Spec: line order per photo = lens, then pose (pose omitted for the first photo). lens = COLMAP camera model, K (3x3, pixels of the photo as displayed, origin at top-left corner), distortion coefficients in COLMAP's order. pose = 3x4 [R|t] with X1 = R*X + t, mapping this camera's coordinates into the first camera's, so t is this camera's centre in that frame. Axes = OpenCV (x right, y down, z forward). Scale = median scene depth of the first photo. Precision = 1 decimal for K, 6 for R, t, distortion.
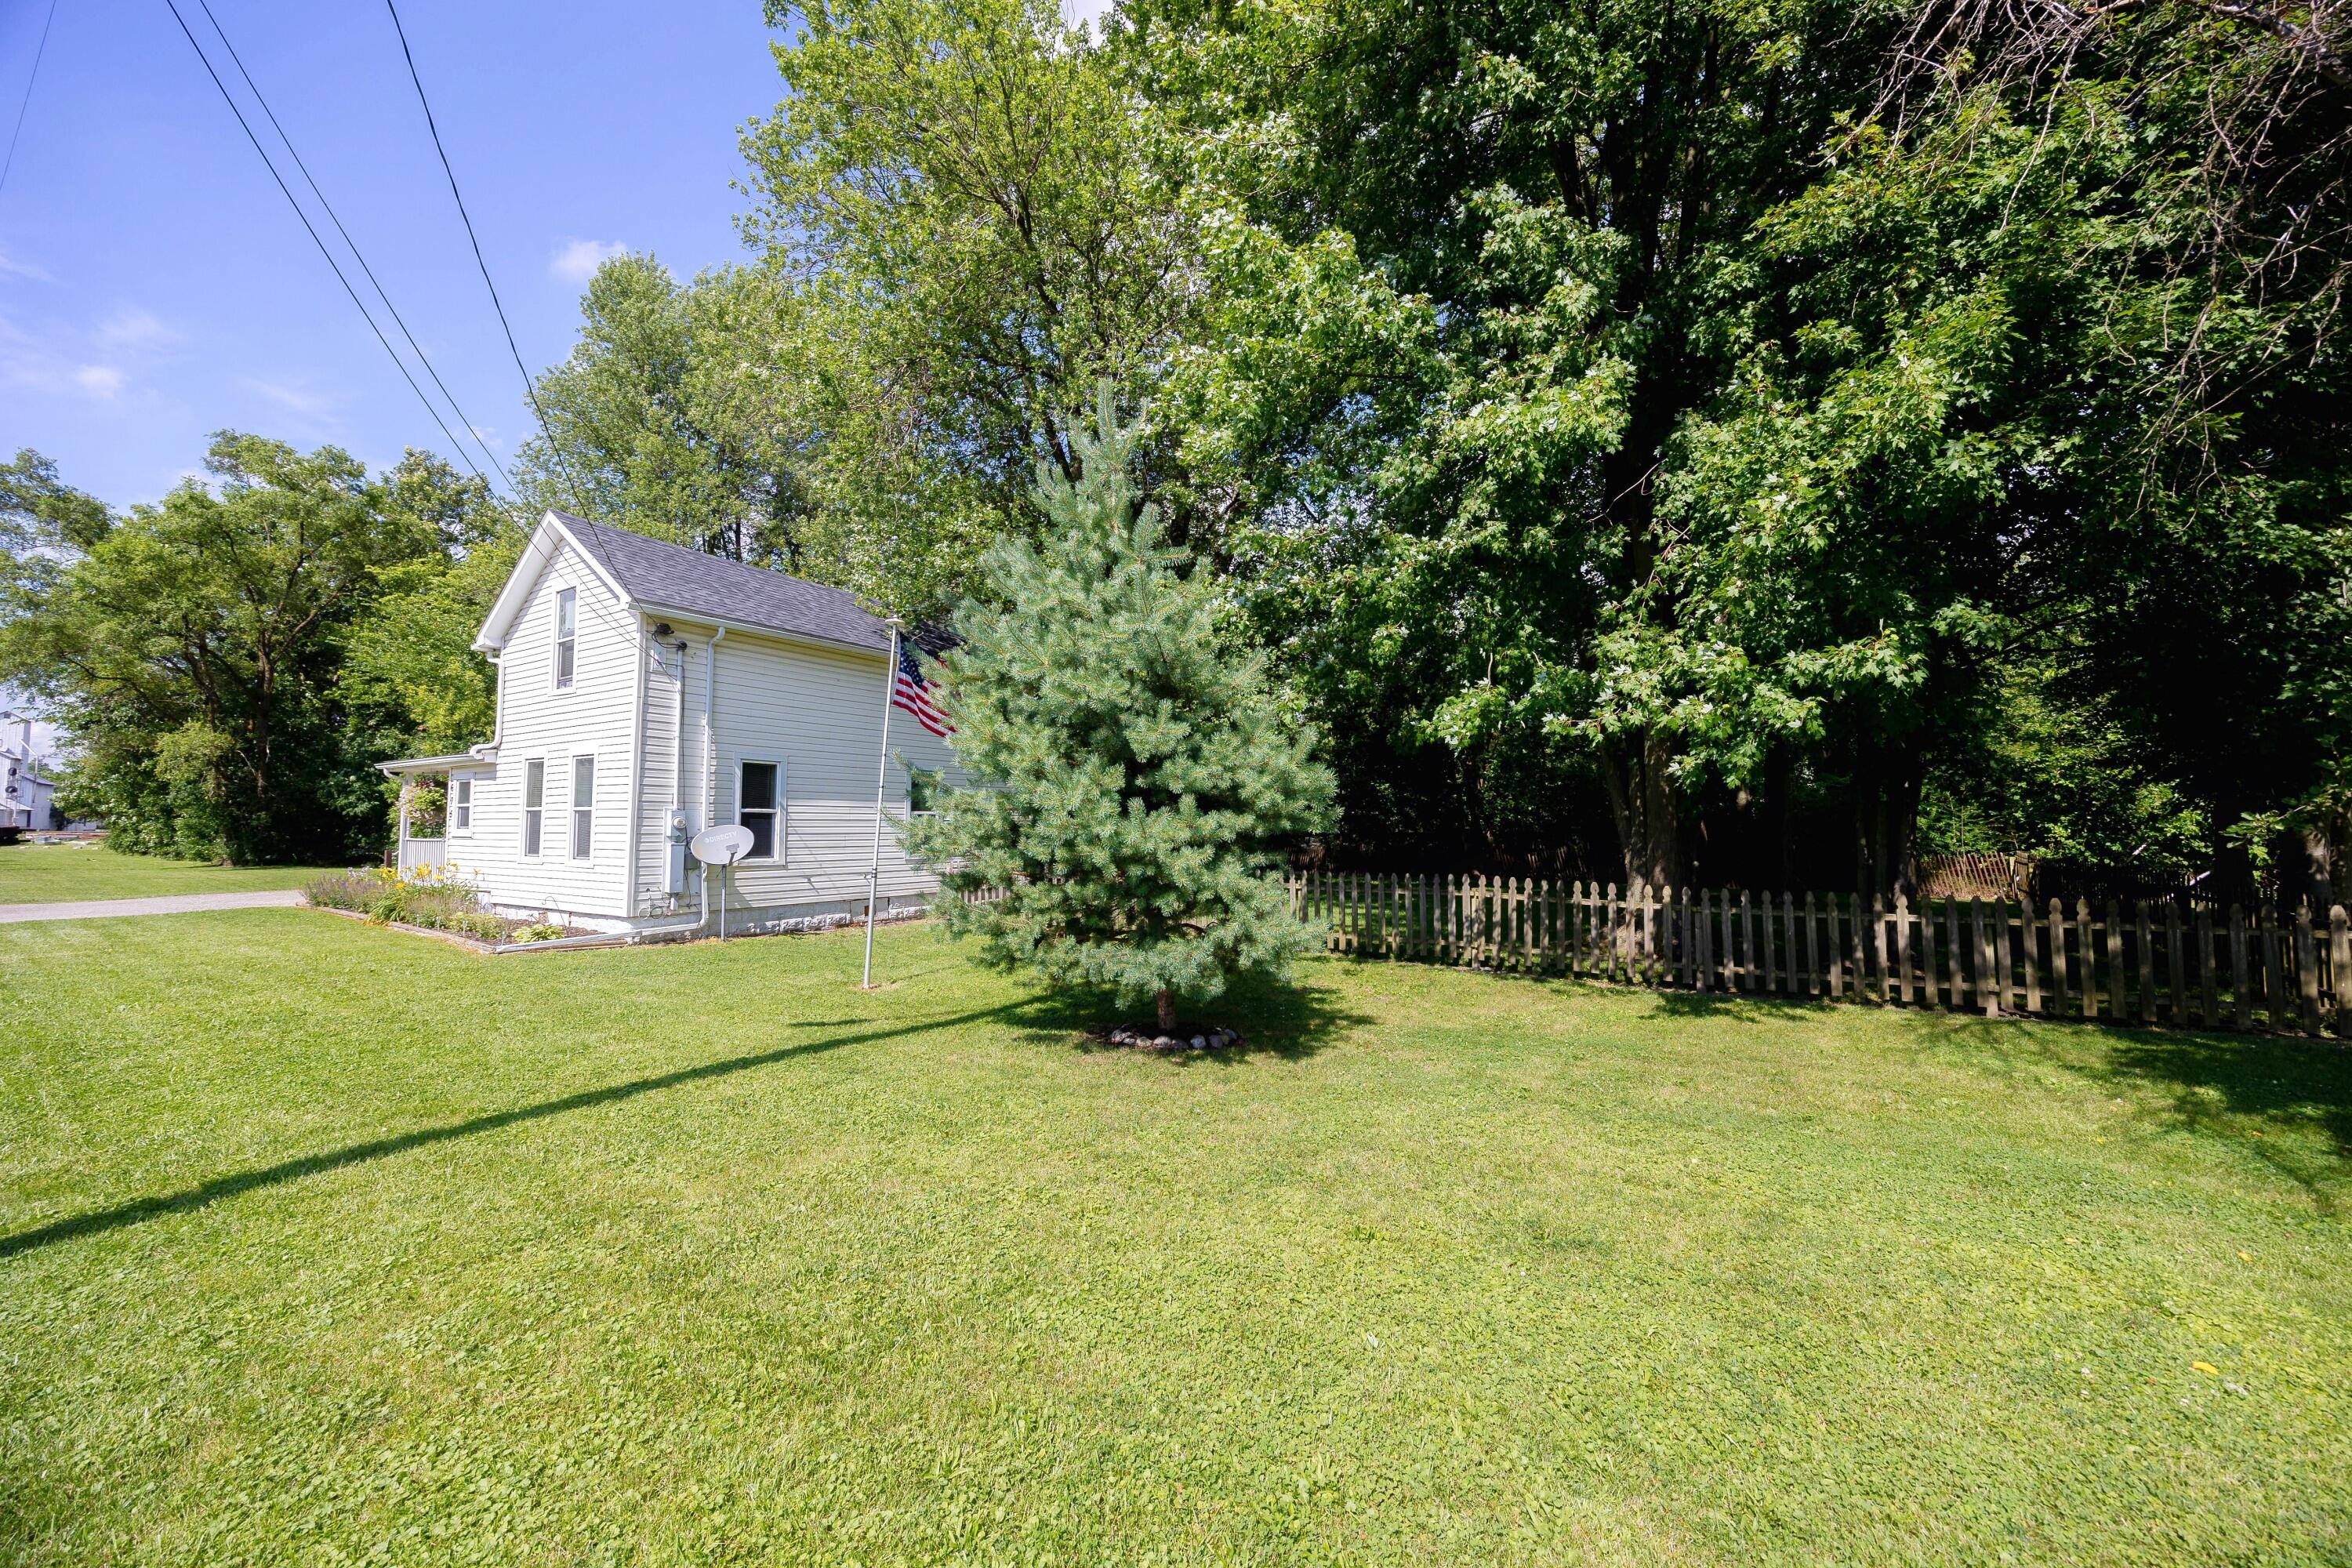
lens RADIAL K [[905.1, 0, 1171.9], [0, 905.1, 773.7], [0, 0, 1]] dist [-0.000698, -0.000225]
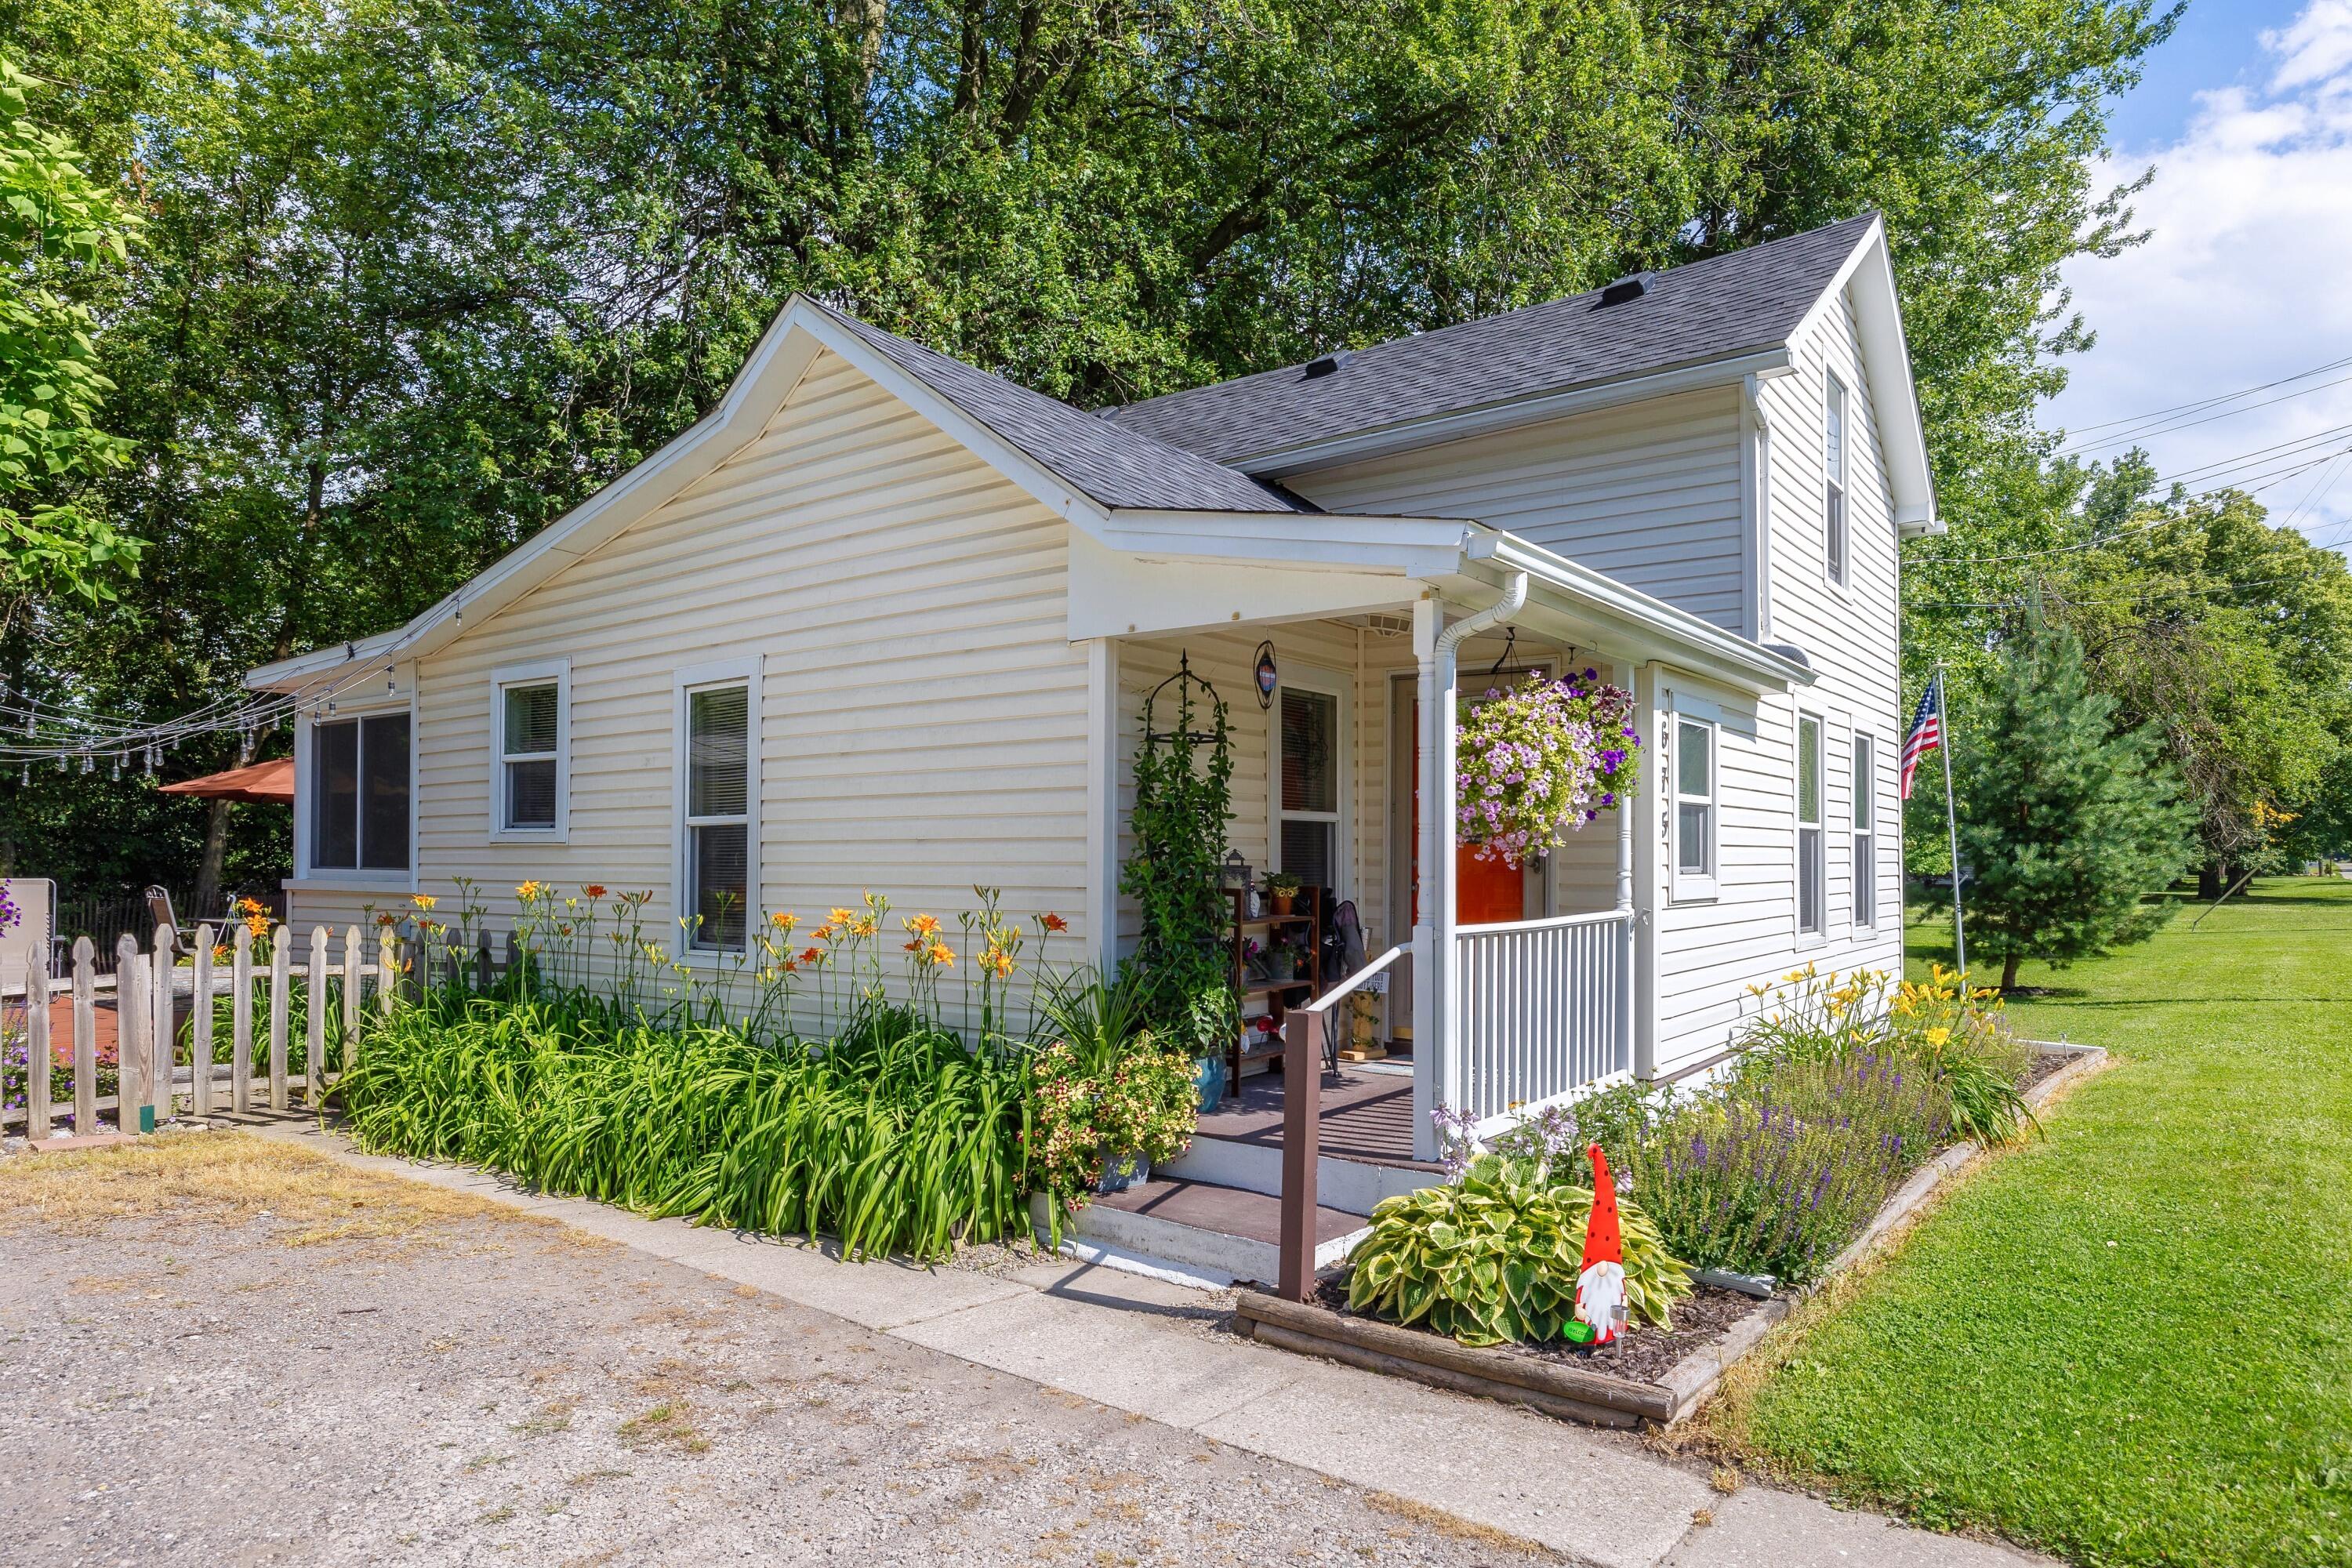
lens RADIAL K [[1398.1, 0, 1235.4], [0, 1398.1, 866.1], [0, 0, 1]] dist [-0.003304, -0.002725]
pose [[0.050666, -0.000905, 0.998715, -1.381653], [-0.059854, 0.998199, 0.003941, 0.070866], [-0.996920, -0.059977, 0.050520, 1.229125]]
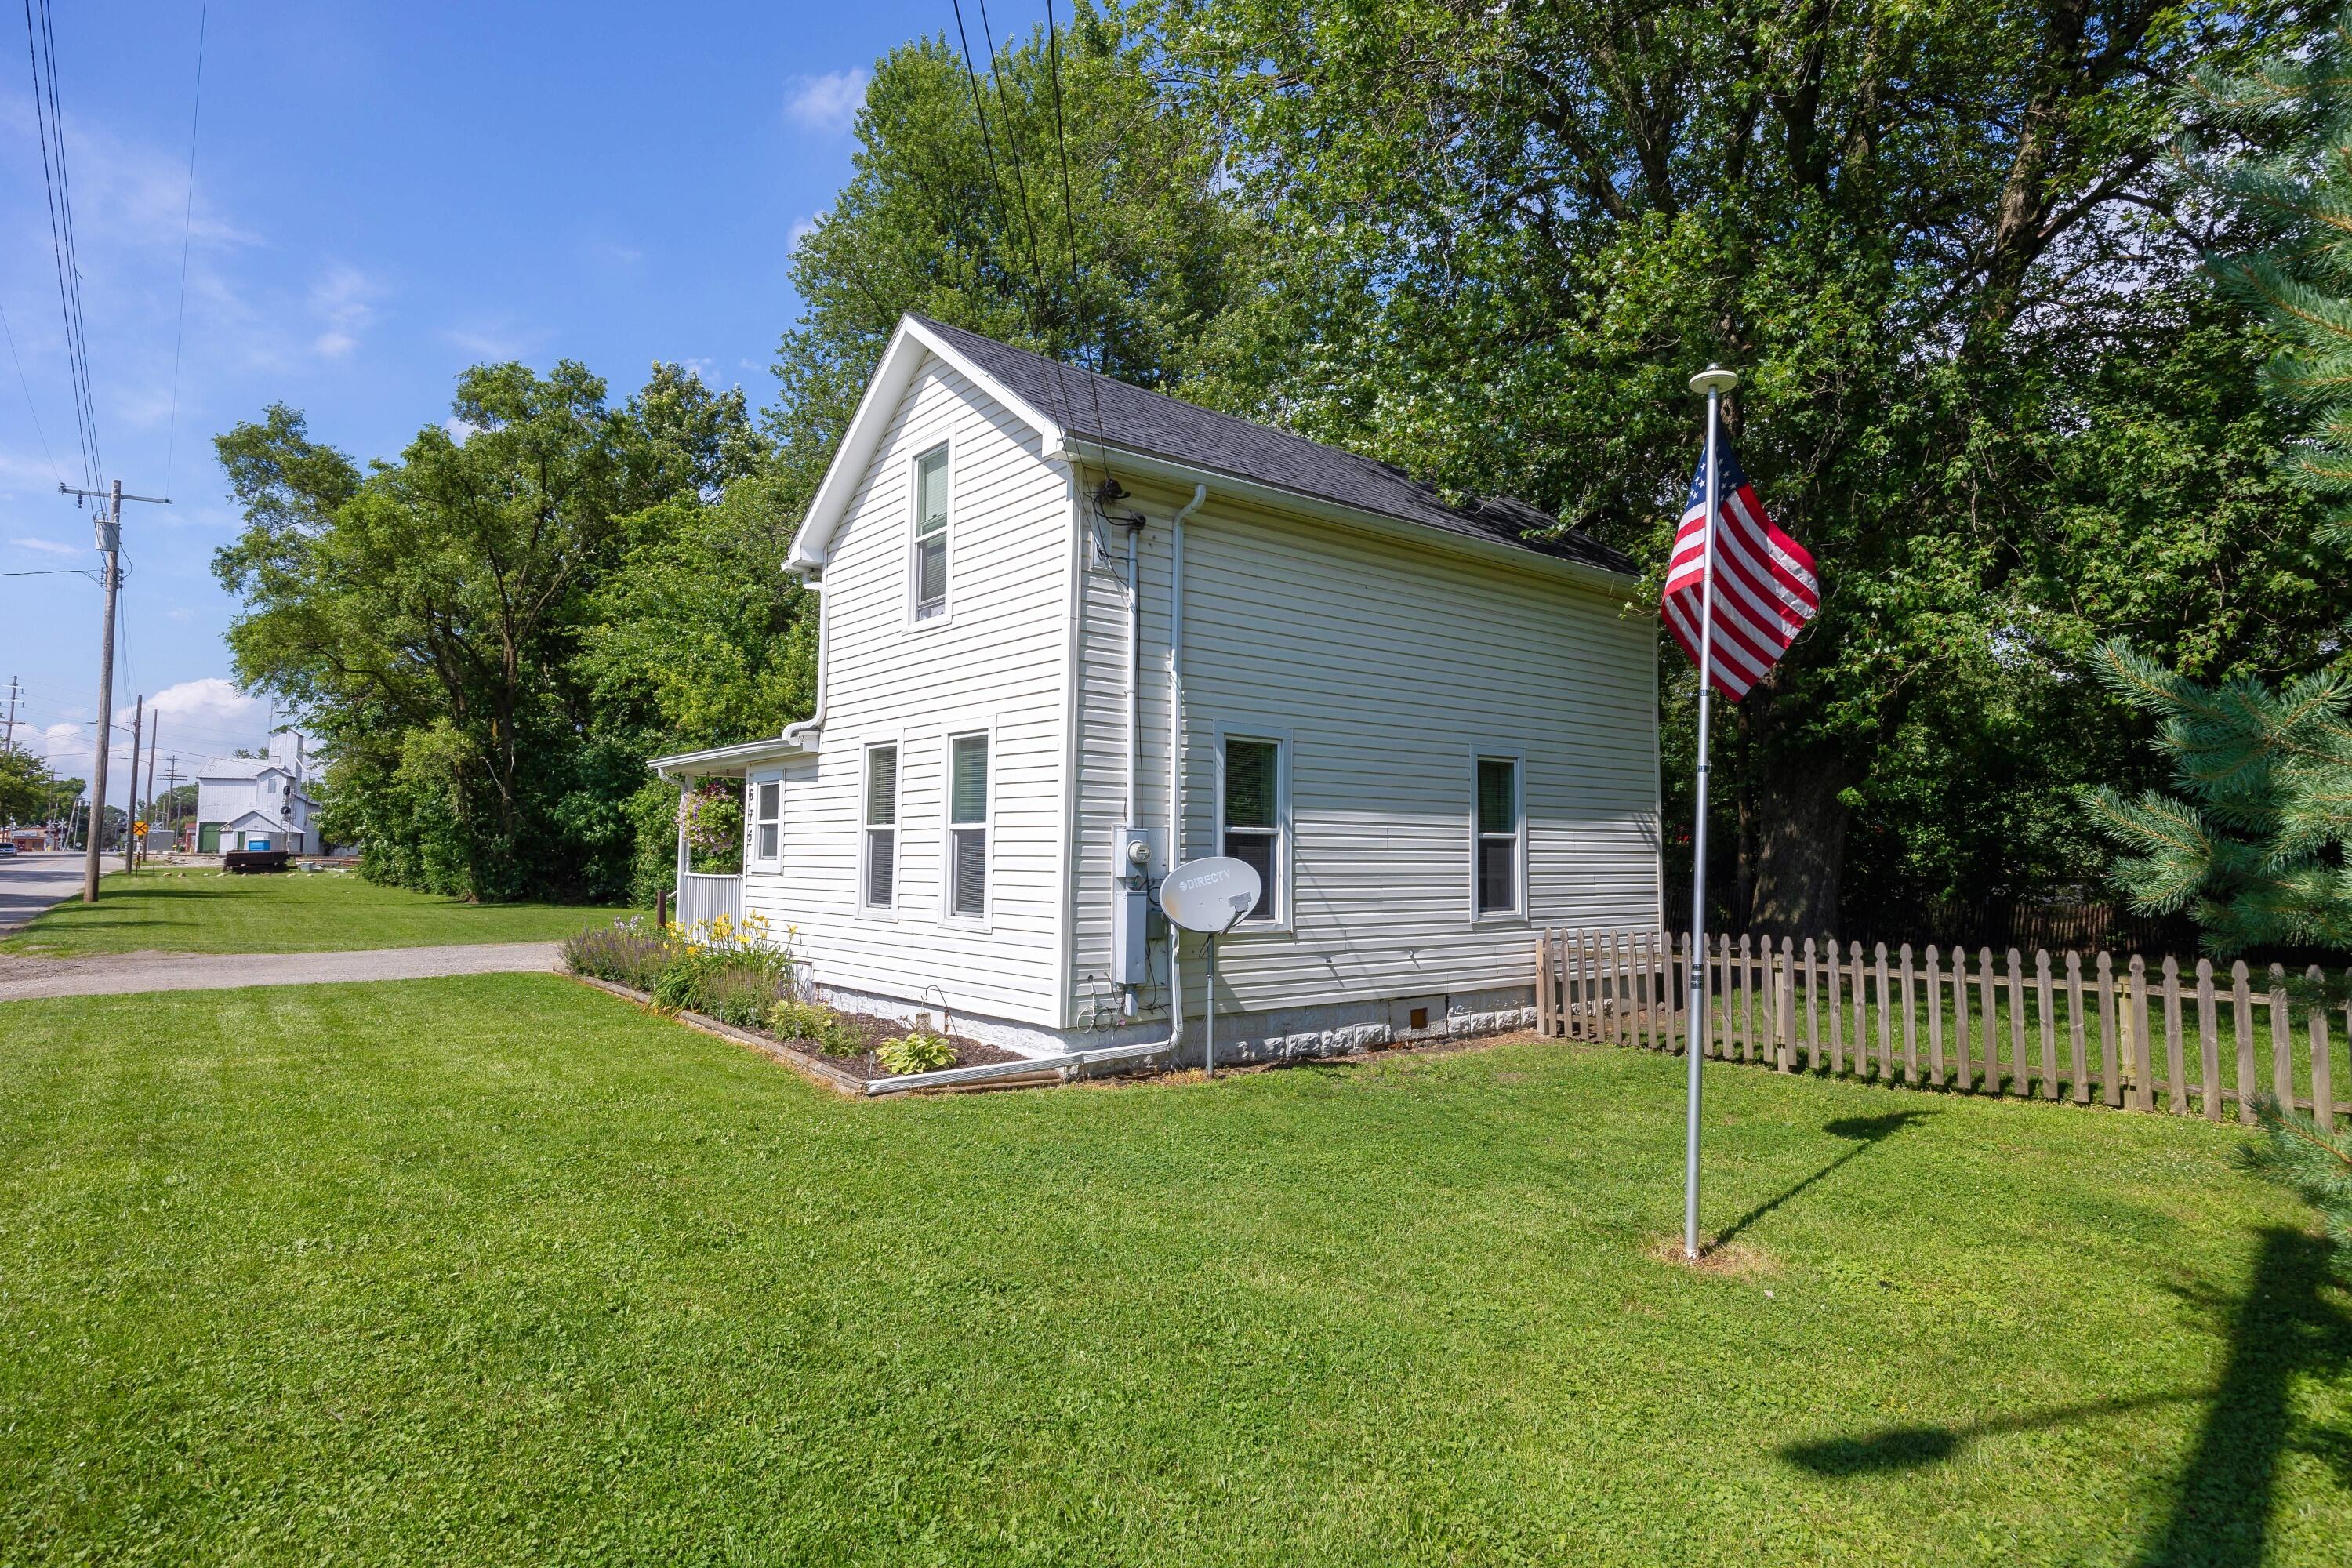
lens RADIAL K [[1303.0, 0, 1174.2], [0, 1303.0, 775.1], [0, 0, 1]] dist [0.000720, -0.000039]
pose [[0.951343, -0.011434, -0.307922, -0.257130], [0.009192, 0.999920, -0.008730, 0.013958], [0.307998, 0.005475, 0.951371, 0.246471]]
